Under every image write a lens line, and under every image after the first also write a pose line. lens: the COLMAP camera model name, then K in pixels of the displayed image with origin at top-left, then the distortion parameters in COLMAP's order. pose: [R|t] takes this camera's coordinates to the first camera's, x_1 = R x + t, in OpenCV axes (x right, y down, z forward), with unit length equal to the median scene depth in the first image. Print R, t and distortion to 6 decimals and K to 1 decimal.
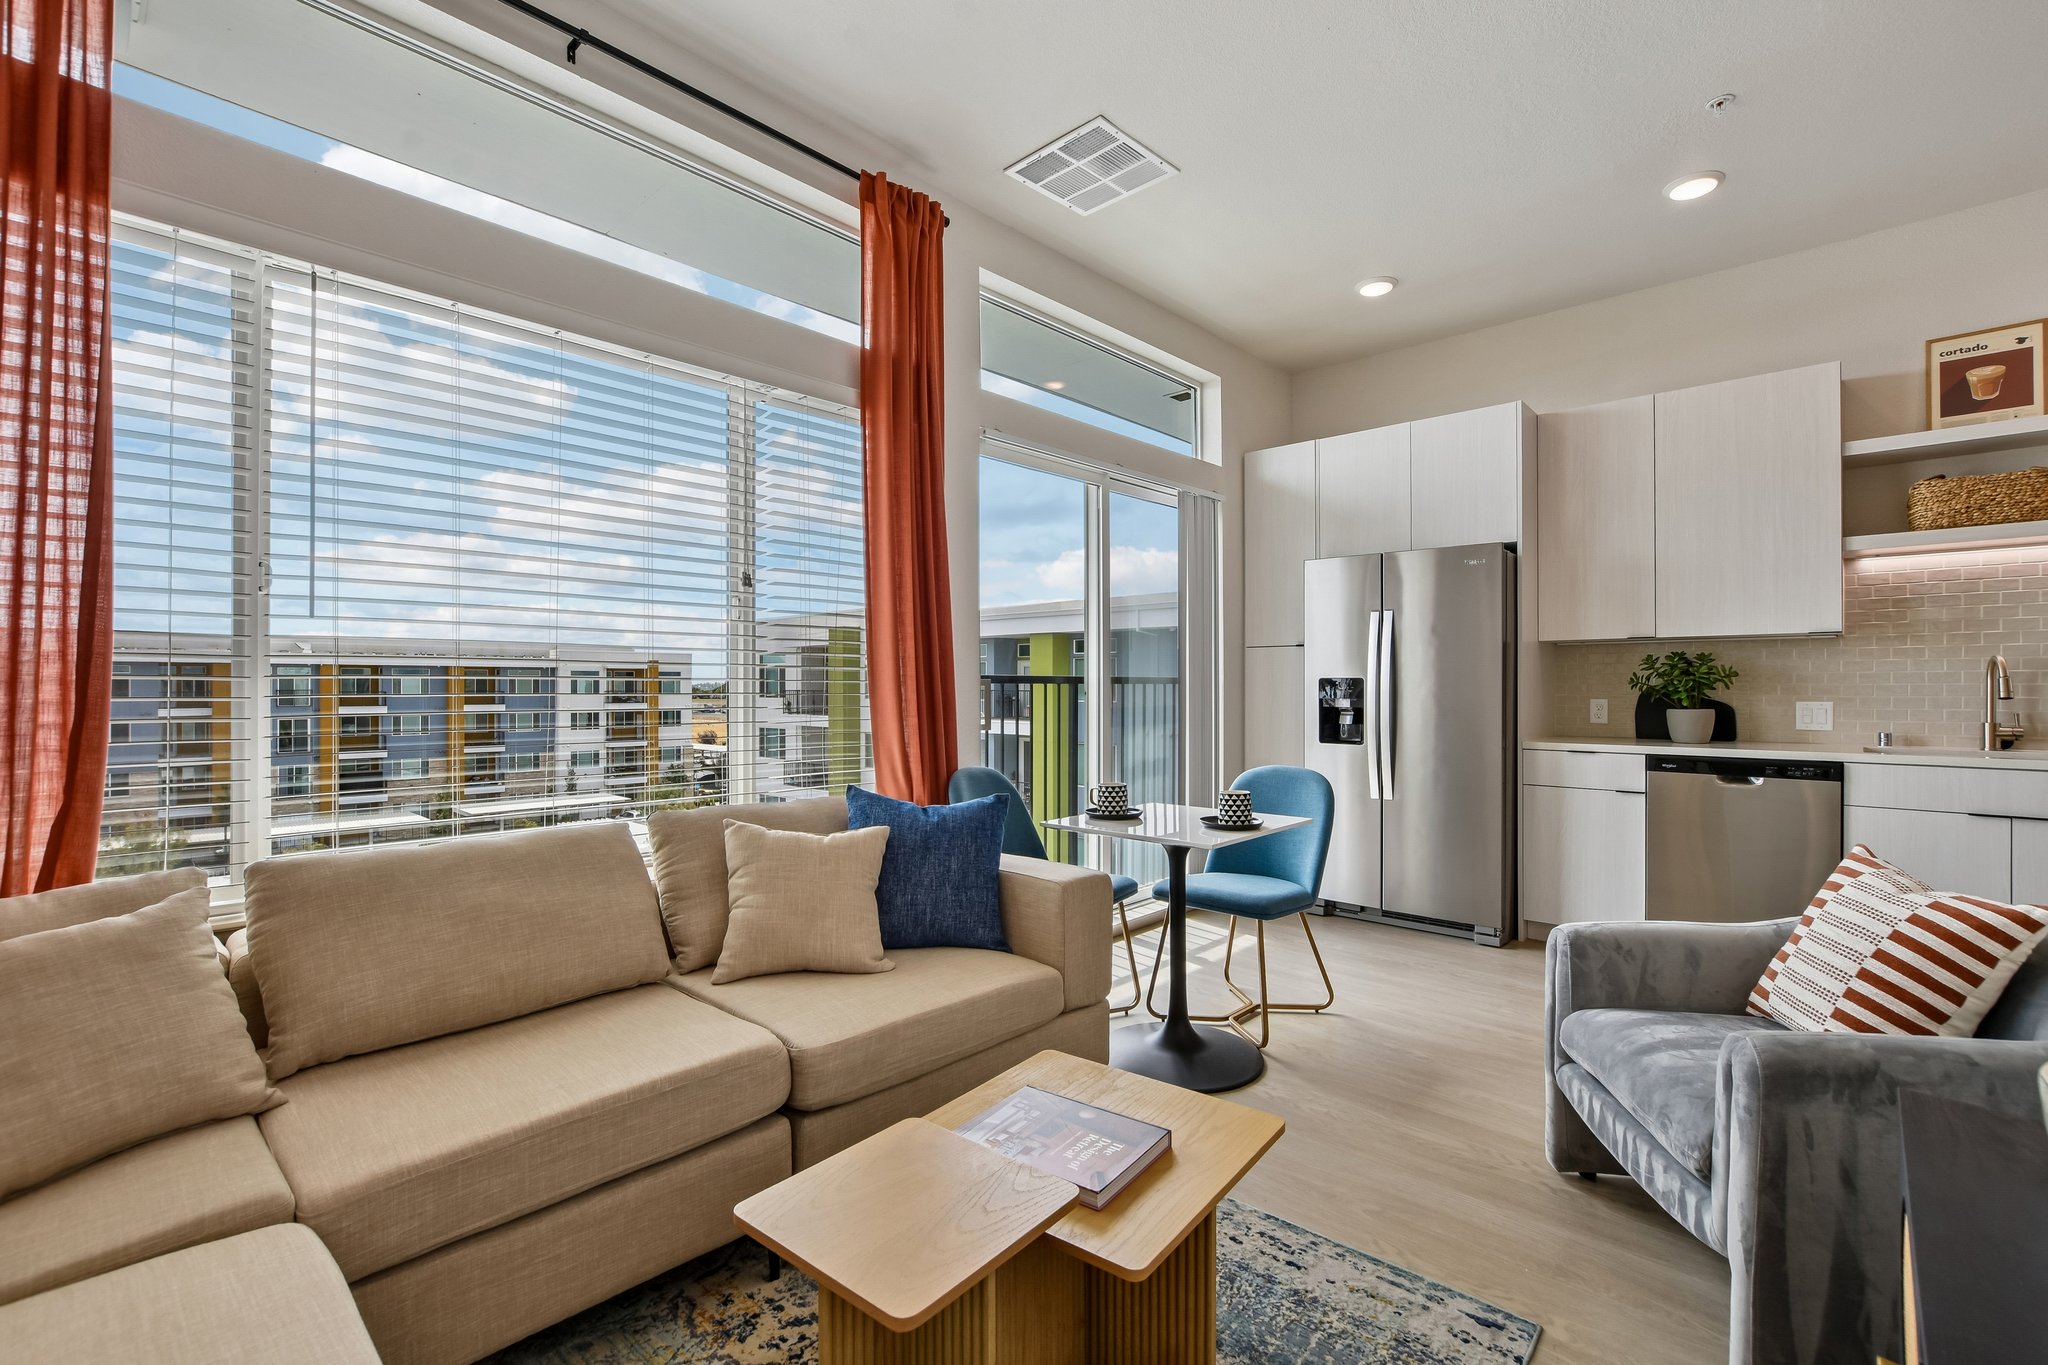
lens RADIAL K [[920.7, 0, 1017.5], [0, 920.7, 694.7], [0, 0, 1]] dist [-0.010423, 0.002486]
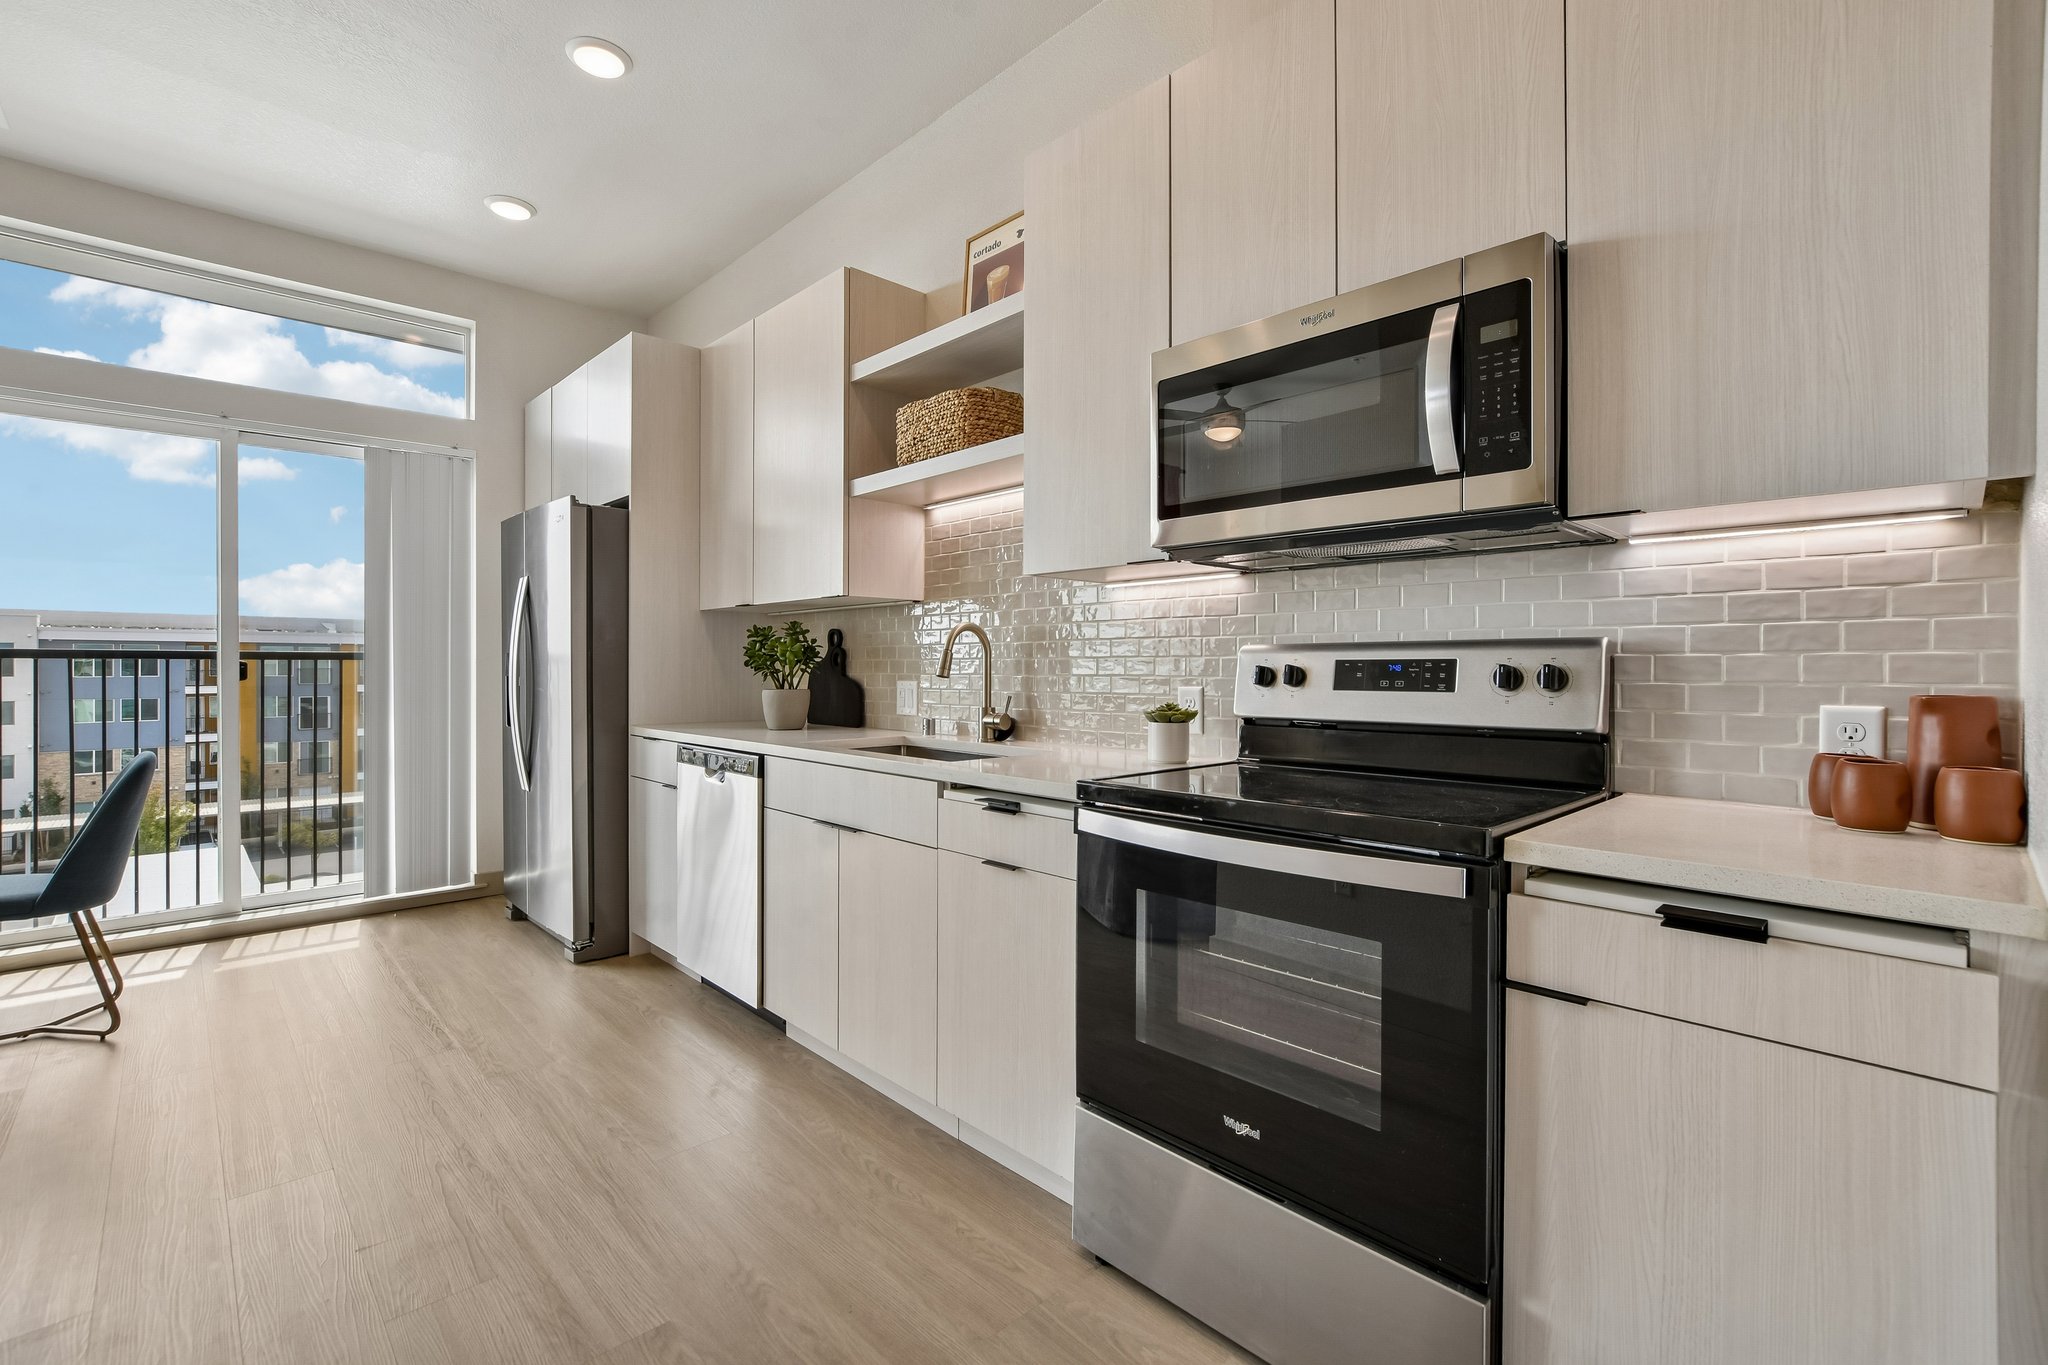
lens RADIAL K [[920.7, 0, 1034.8], [0, 920.7, 673.3], [0, 0, 1]] dist [-0.010423, 0.002486]
pose [[0.998247, 0.003119, -0.059100, 1.116489], [-0.003561, 0.999966, -0.007372, 0.007032], [0.059075, 0.007569, 0.998225, 0.184420]]
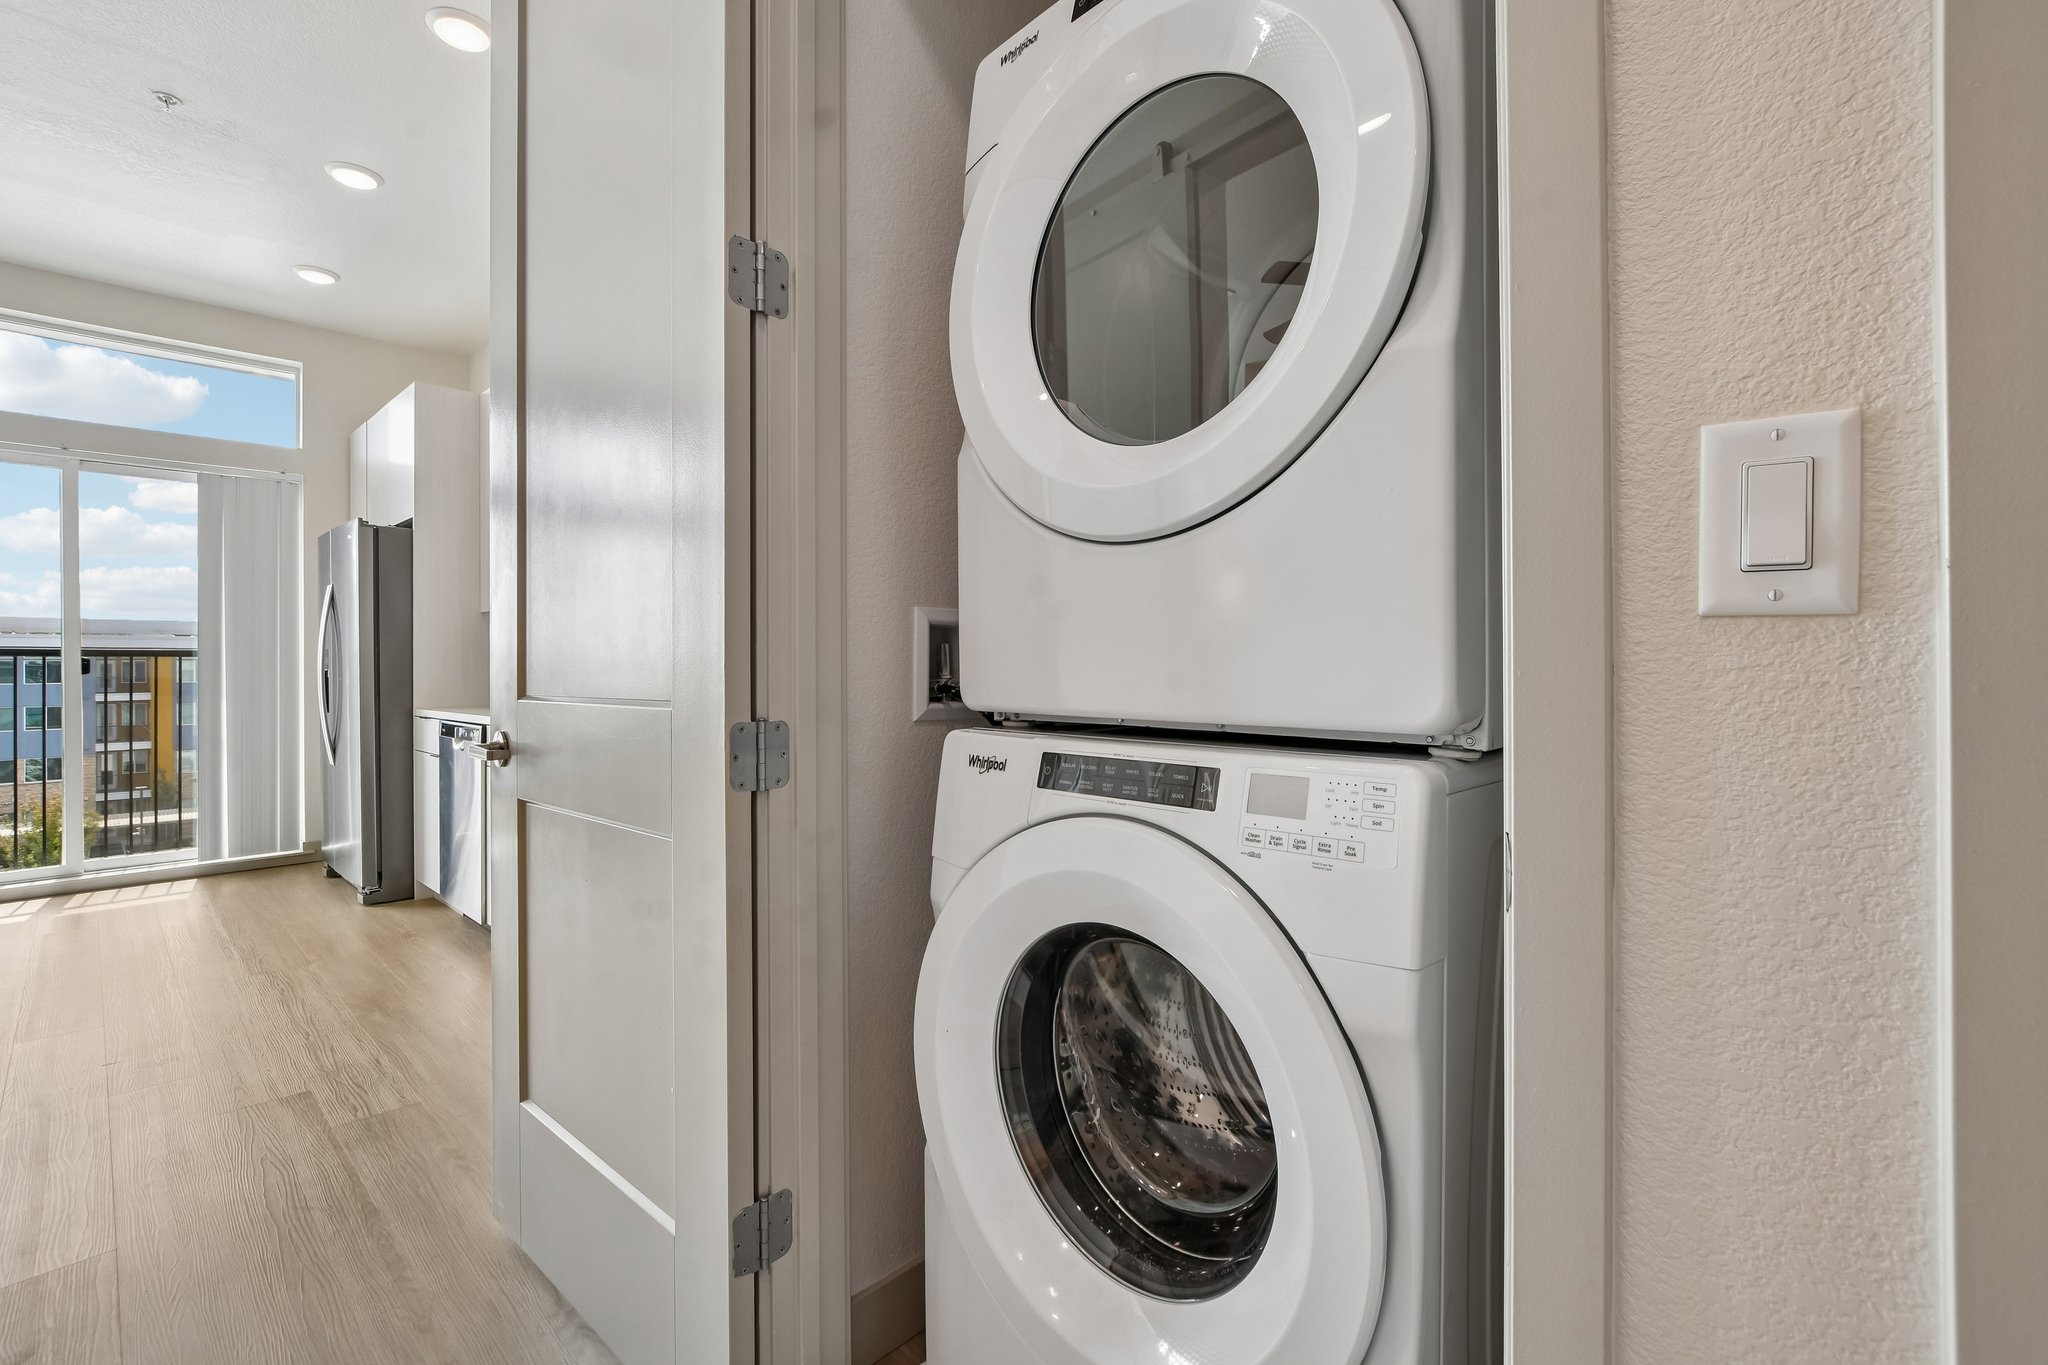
lens RADIAL K [[920.7, 0, 1019.1], [0, 920.7, 670.1], [0, 0, 1]] dist [-0.010423, 0.002486]
pose [[0.999823, -0.004283, -0.018346, 1.428404], [0.004058, 0.999916, -0.012289, 0.025404], [0.018397, 0.012213, 0.999756, -0.027642]]
